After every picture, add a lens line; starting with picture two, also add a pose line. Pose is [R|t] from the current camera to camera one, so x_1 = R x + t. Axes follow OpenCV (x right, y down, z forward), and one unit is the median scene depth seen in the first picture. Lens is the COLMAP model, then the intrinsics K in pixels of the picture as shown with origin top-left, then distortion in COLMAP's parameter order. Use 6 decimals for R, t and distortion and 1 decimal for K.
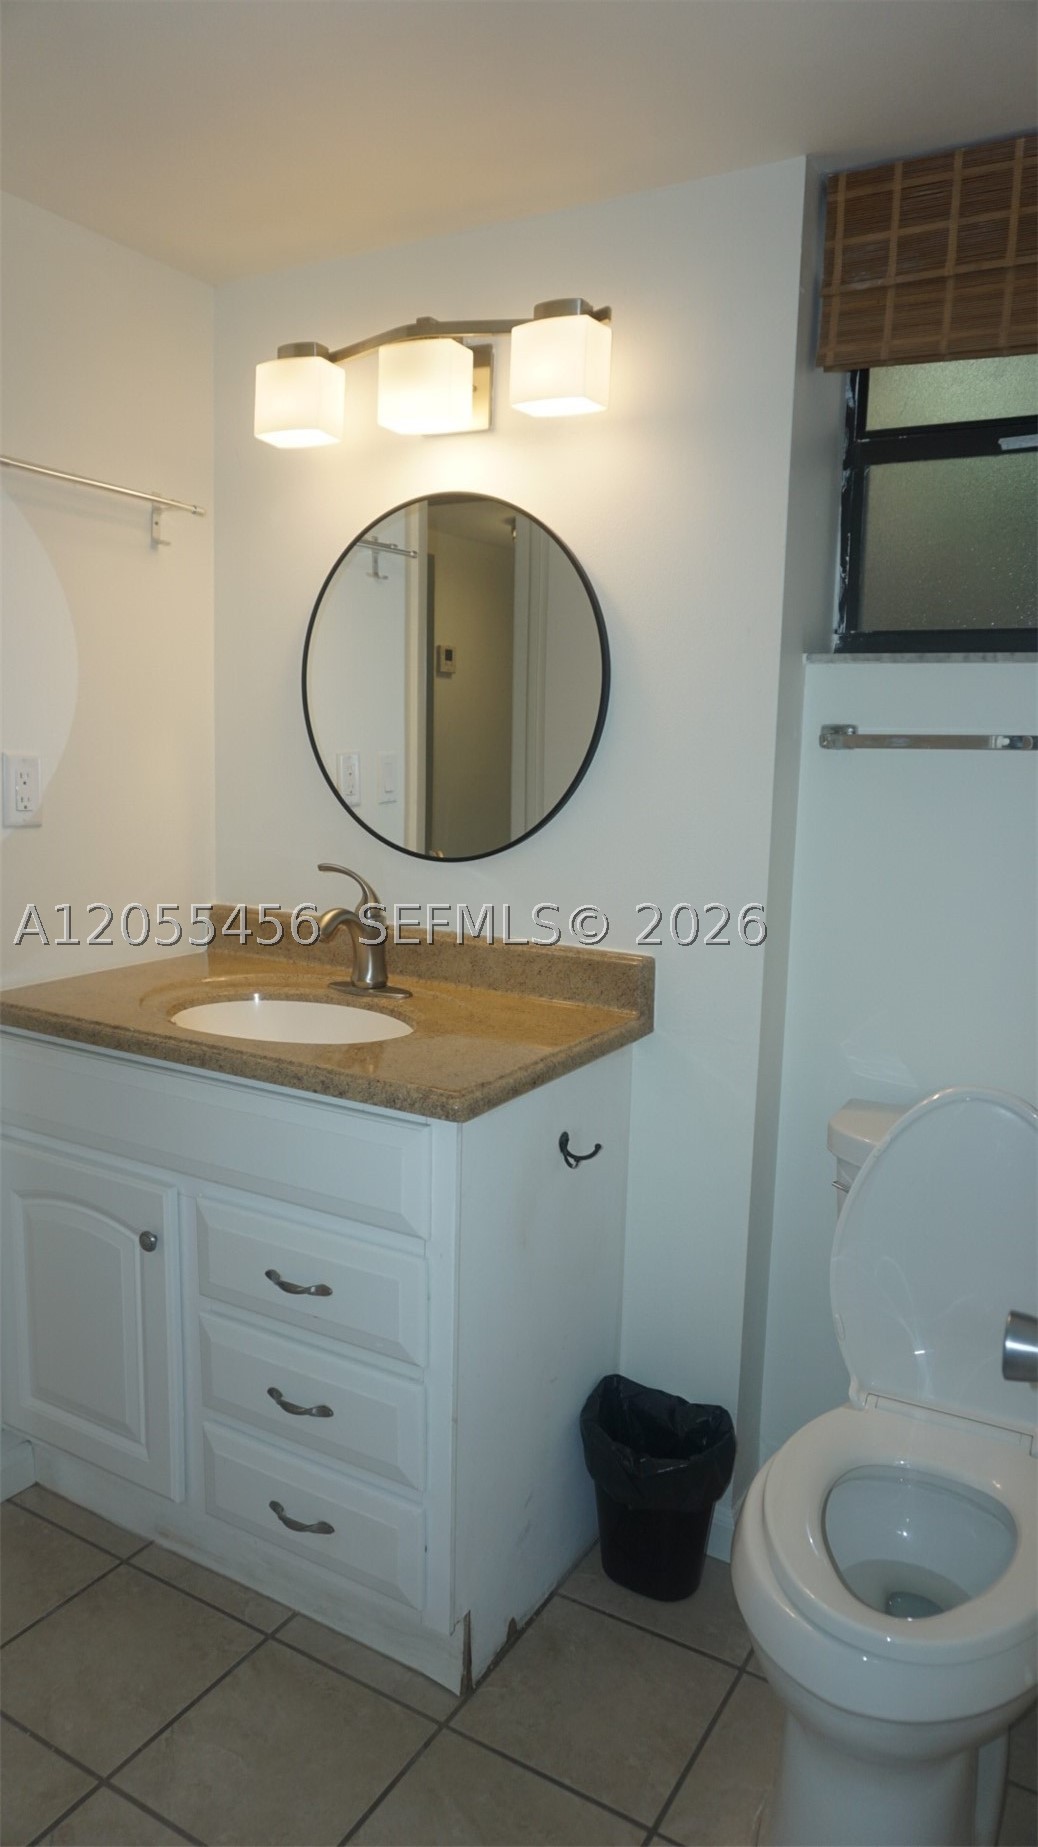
lens RADIAL K [[1226.1, 0, 523.7], [0, 1226.1, 940.0], [0, 0, 1]] dist [-0.054310, 0.035339]
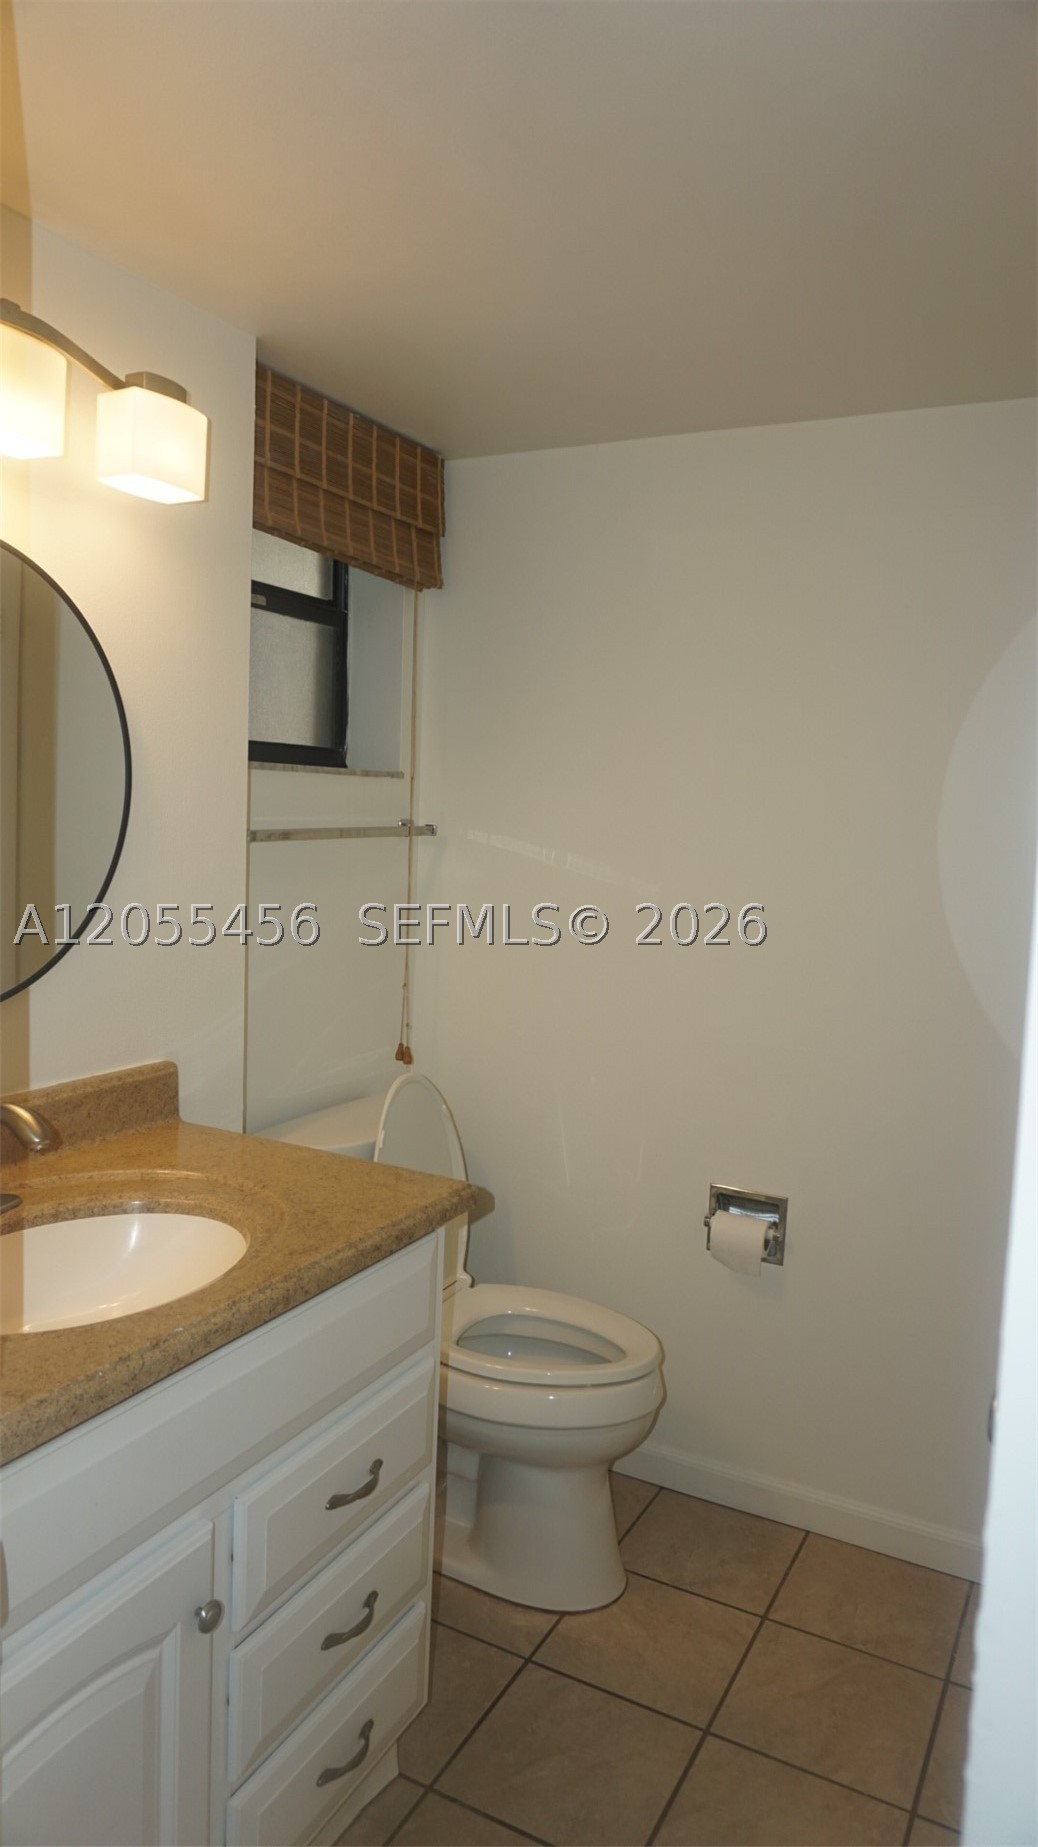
lens RADIAL K [[1234.4, 0, 511.5], [0, 1234.4, 922.6], [0, 0, 1]] dist [-0.053821, 0.045558]
pose [[-0.042813, -0.134160, 0.990034, -1.023663], [0.125281, 0.982400, 0.138543, -0.231470], [-0.991197, 0.129964, -0.025252, 0.859451]]
